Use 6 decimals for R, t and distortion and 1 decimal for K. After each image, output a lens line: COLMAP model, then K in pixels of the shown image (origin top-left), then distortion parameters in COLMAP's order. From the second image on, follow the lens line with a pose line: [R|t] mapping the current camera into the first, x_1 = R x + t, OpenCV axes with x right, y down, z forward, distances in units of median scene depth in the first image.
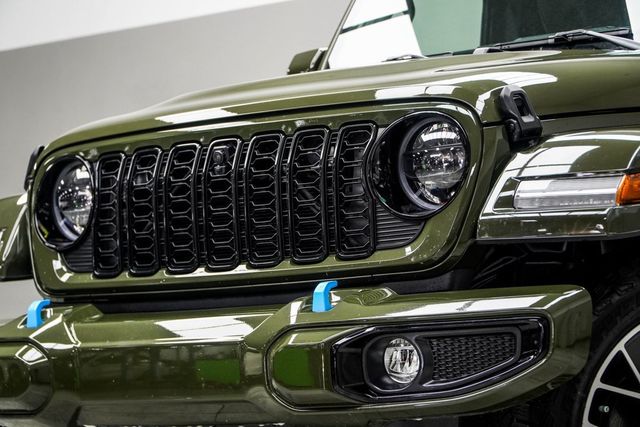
lens RADIAL K [[2491.9, 0, 325.6], [0, 2491.9, 208.4], [0, 0, 1]] dist [-0.618403, 0.000000]
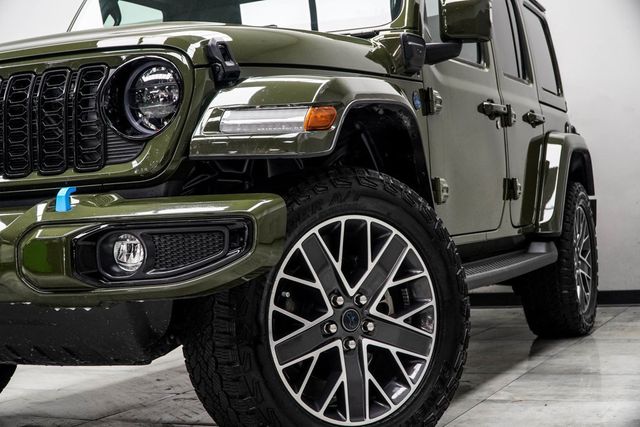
lens RADIAL K [[1193.4, 0, 314.7], [0, 1193.4, 216.1], [0, 0, 1]] dist [-0.285050, 0.000000]
pose [[0.974119, 0.018662, 0.225263, -0.010997], [-0.025264, 0.999331, 0.026459, 0.024315], [-0.224619, -0.031465, 0.973939, 0.391986]]
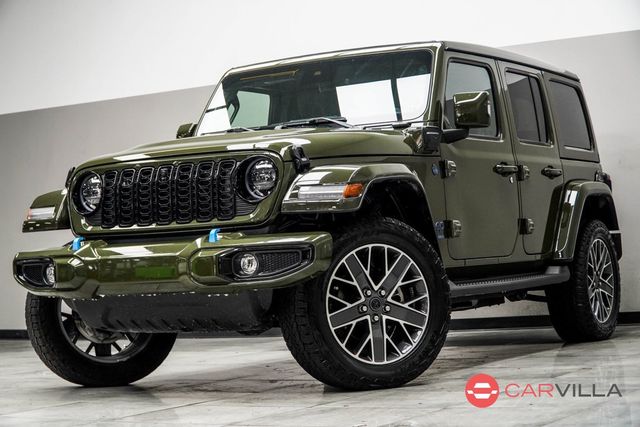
lens RADIAL K [[1525.5, 0, 318.9], [0, 1525.5, 212.8], [0, 0, 1]] dist [-0.145124, 0.000000]
pose [[0.992452, 0.016626, 0.121500, -0.072606], [-0.016625, 0.999861, -0.001021, 0.013848], [-0.121500, -0.001007, 0.992591, -0.381383]]
